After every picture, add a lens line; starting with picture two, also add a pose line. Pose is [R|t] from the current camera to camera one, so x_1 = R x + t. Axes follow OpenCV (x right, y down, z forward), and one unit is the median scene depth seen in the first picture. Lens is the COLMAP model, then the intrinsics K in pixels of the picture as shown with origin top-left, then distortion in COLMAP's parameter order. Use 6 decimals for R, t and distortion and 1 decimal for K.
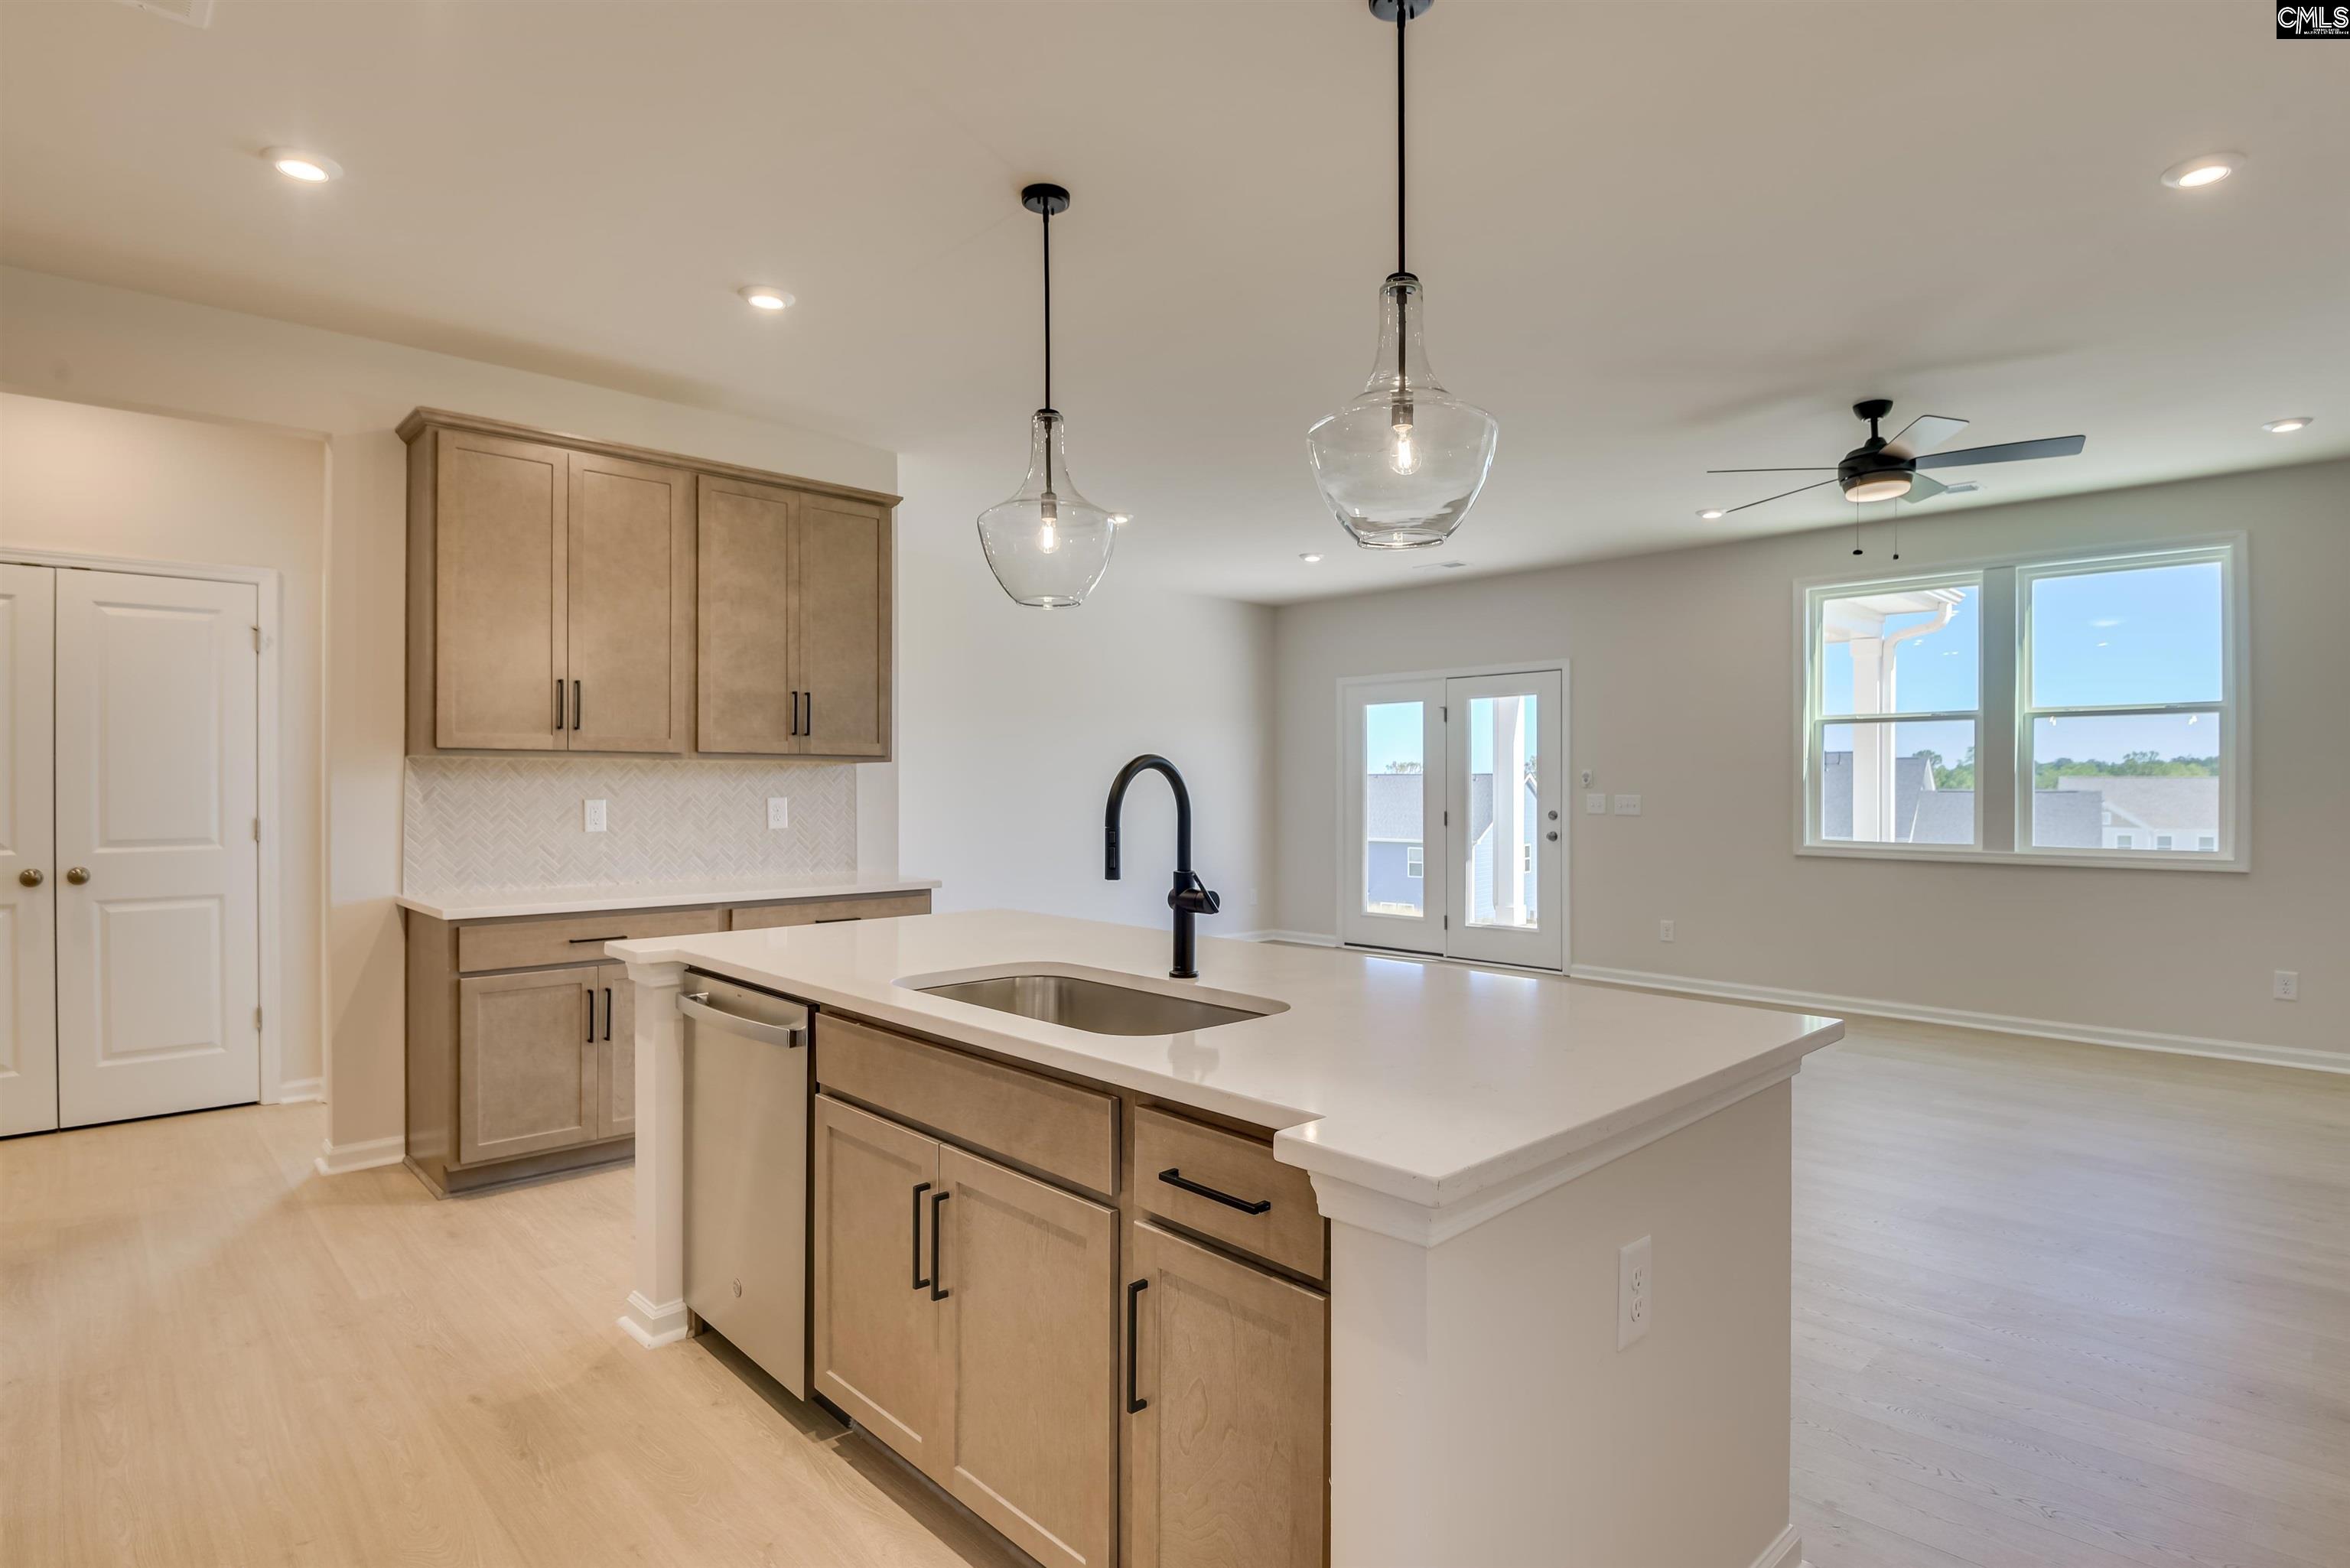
lens RADIAL K [[1212.8, 0, 1182.9], [0, 1212.8, 787.3], [0, 0, 1]] dist [0.000377, -0.024940]
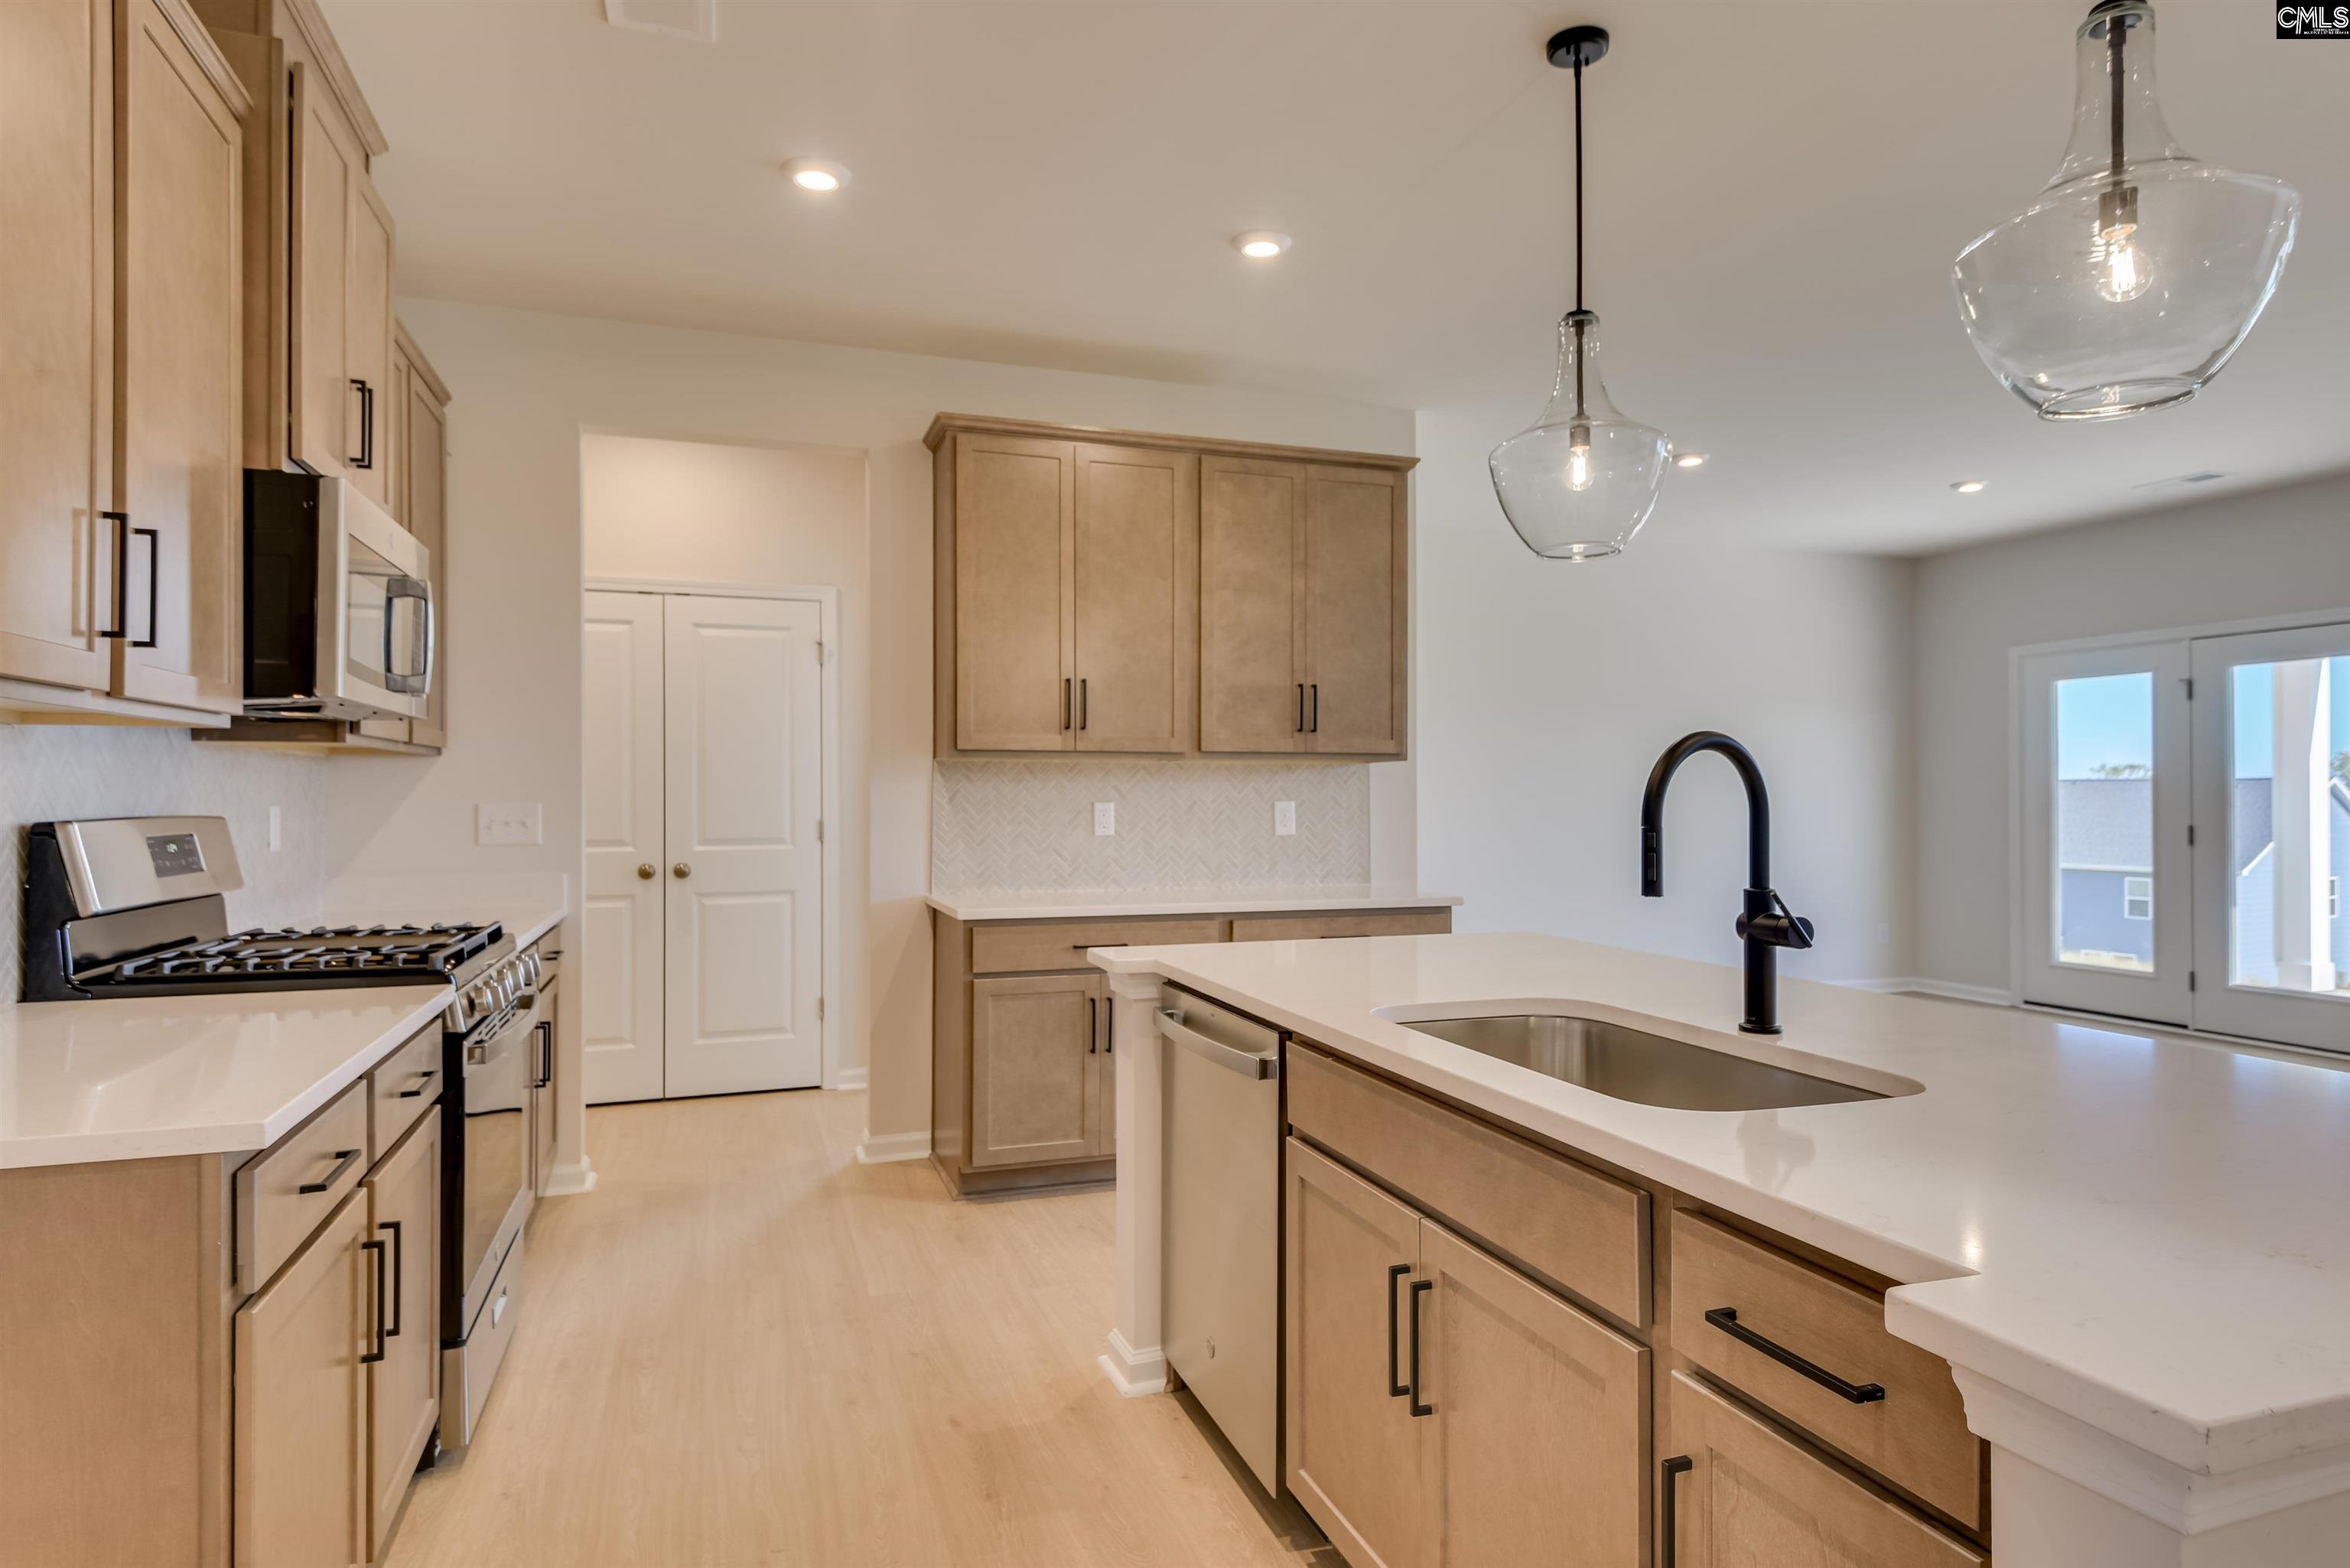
lens RADIAL K [[1328.6, 0, 1166.5], [0, 1328.6, 790.9], [0, 0, 1]] dist [0.044310, -0.033411]
pose [[0.906935, -0.003213, -0.421258, 0.009955], [0.000905, 0.999983, -0.005677, 0.007962], [0.421270, 0.004768, 0.906923, 0.062156]]
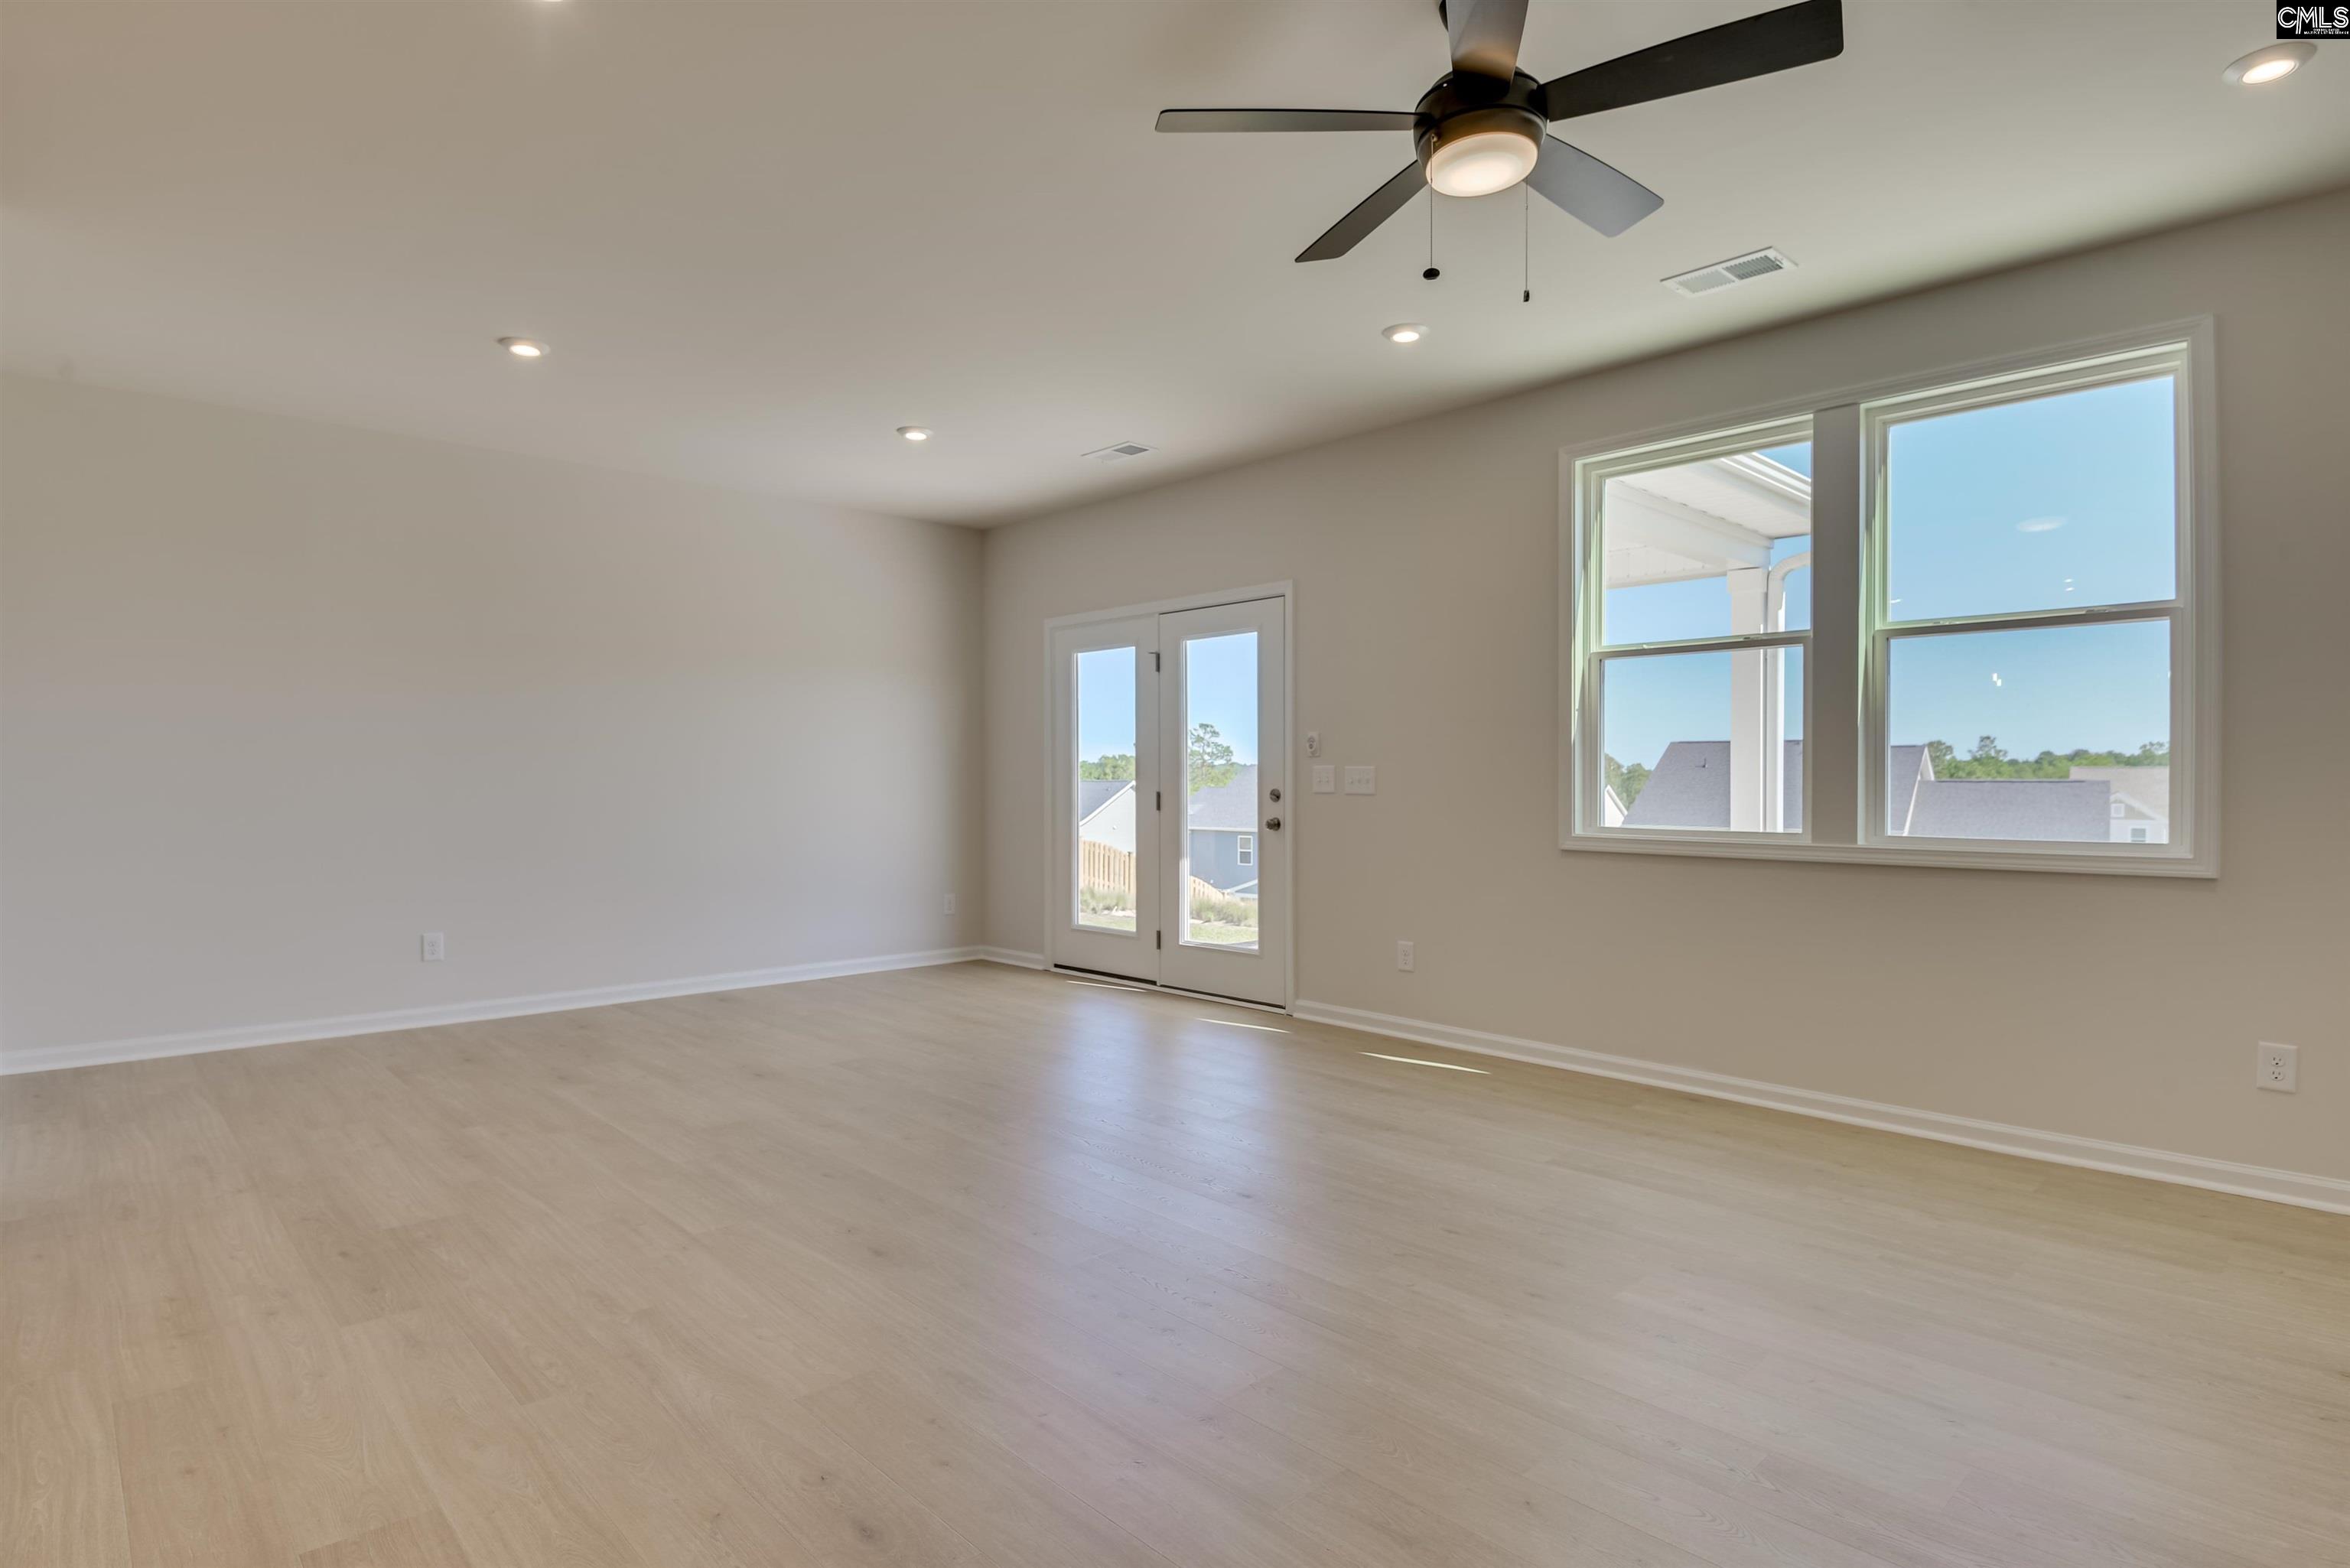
lens RADIAL K [[1236.6, 0, 1174.9], [0, 1236.6, 789.7], [0, 0, 1]] dist [0.002313, -0.023084]
pose [[0.999993, -0.001366, -0.003419, 0.511060], [0.001391, 0.999971, 0.007434, 0.029155], [0.003409, -0.007438, 0.999967, 0.526511]]
